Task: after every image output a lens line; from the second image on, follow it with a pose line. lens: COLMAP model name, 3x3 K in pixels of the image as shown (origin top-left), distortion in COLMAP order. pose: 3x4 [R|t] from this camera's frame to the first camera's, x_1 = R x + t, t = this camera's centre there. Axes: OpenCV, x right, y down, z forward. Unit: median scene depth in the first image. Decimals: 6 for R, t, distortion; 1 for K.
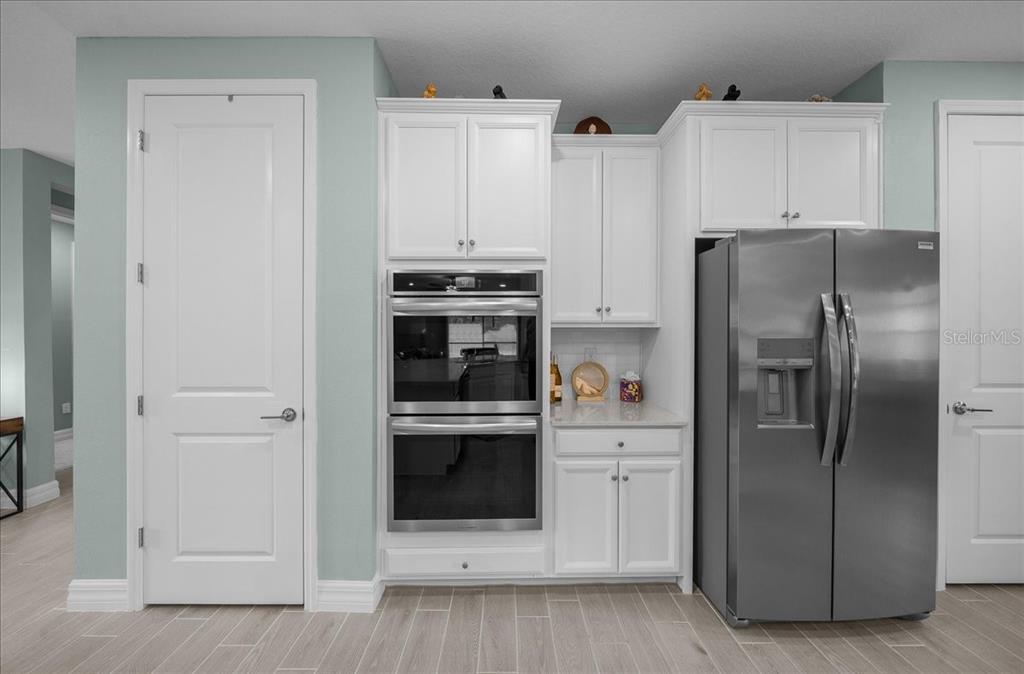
lens RADIAL K [[364.0, 0, 509.6], [0, 364.0, 331.1], [0, 0, 1]] dist [-0.005718, -0.000015]
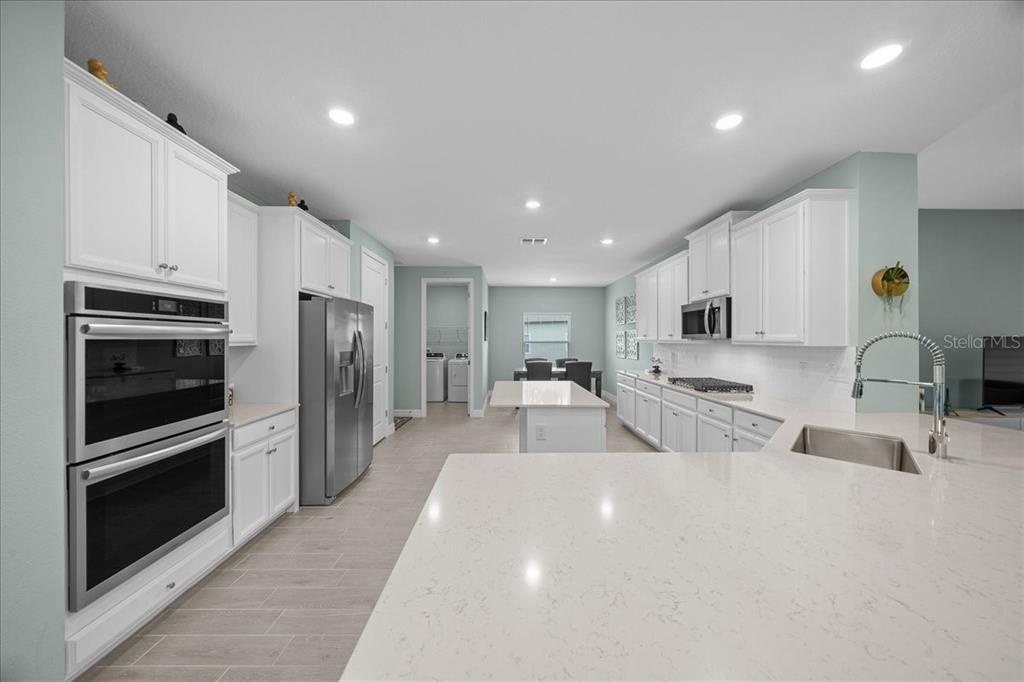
lens RADIAL K [[346.9, 0, 513.1], [0, 346.9, 338.3], [0, 0, 1]] dist [-0.004922, -0.000091]
pose [[-0.009410, 0.001434, 0.999955, -1.073412], [0.003487, 0.999993, -0.001401, -0.039114], [-0.999950, 0.003474, -0.009415, 0.051599]]
